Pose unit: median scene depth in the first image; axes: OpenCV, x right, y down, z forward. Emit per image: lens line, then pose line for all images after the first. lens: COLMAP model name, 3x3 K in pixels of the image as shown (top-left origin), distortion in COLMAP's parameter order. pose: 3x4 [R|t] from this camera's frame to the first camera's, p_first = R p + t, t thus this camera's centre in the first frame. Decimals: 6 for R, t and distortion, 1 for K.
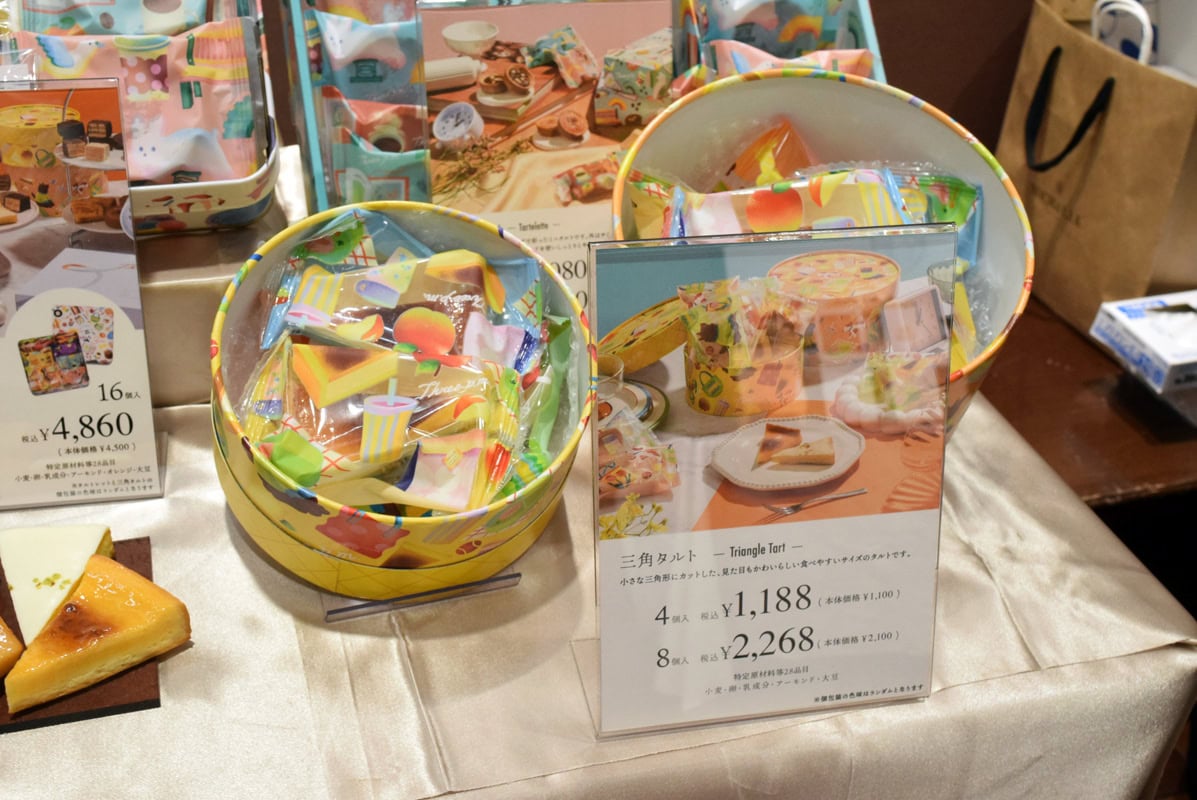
lens RADIAL K [[1414.5, 0, 599.2], [0, 1414.5, 398.7], [0, 0, 1]] dist [-0.019943, 0.000000]
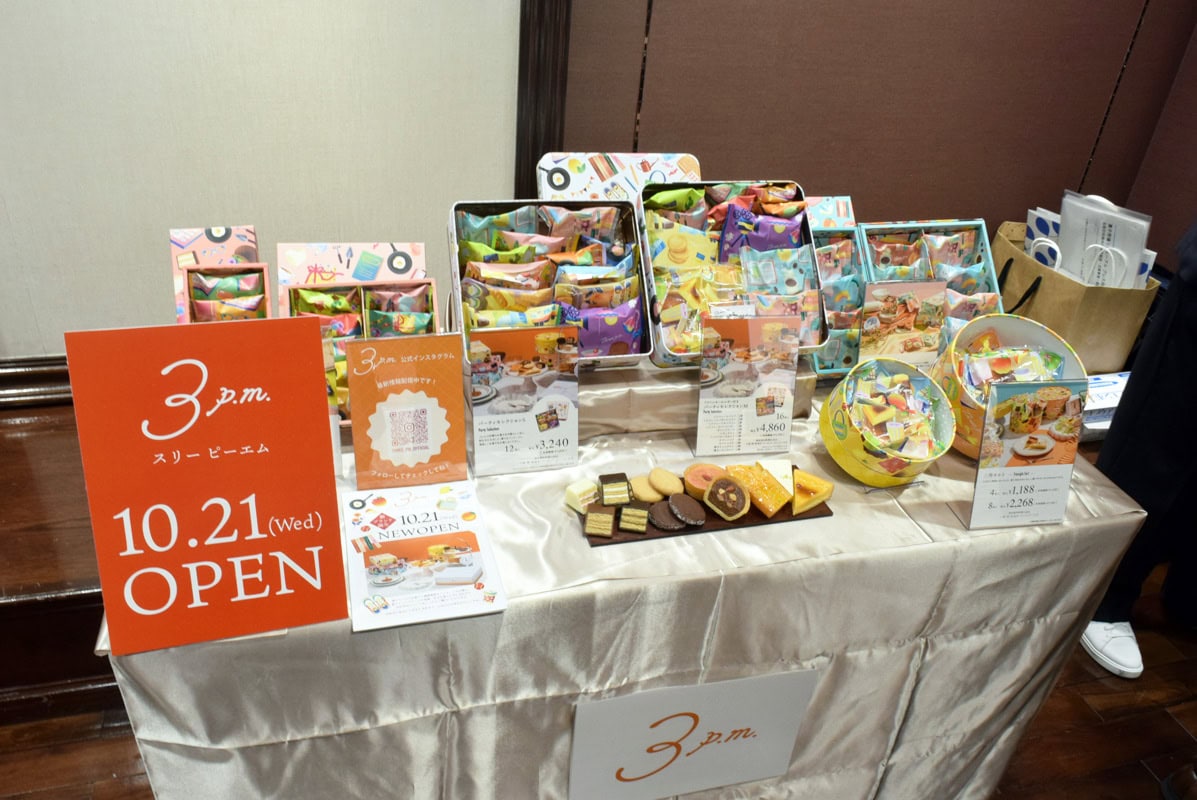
lens RADIAL K [[947.7, 0, 602.3], [0, 947.7, 401.0], [0, 0, 1]] dist [0.002737, -0.002319]
pose [[0.998960, 0.039466, 0.022818, -0.765925], [-0.039340, 0.999208, -0.005915, -0.010104], [-0.023033, 0.005011, 0.999722, -0.992892]]
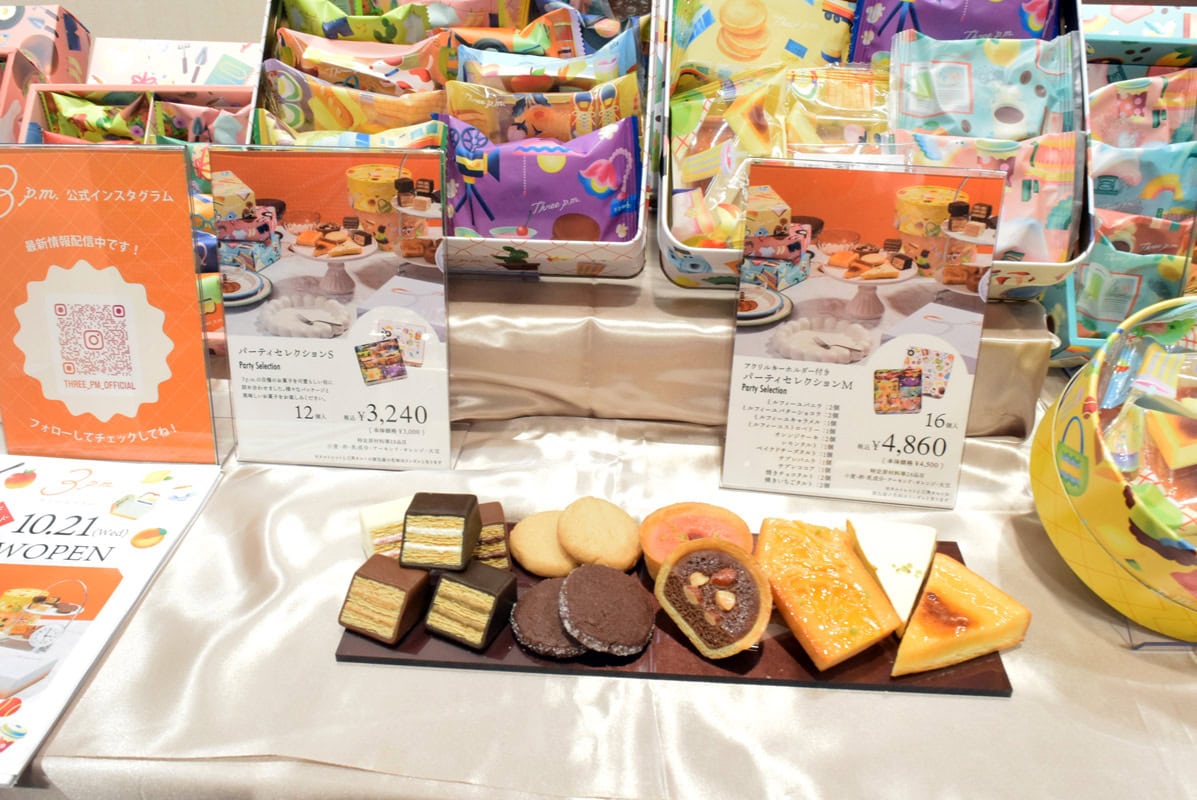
lens RADIAL K [[972.9, 0, 598.7], [0, 972.9, 398.2], [0, 0, 1]] dist [-0.024097, 0.006946]
pose [[0.935650, 0.152042, -0.318500, -0.352867], [-0.157101, 0.987533, 0.009906, 0.014018], [0.316035, 0.040769, 0.947871, 0.092420]]
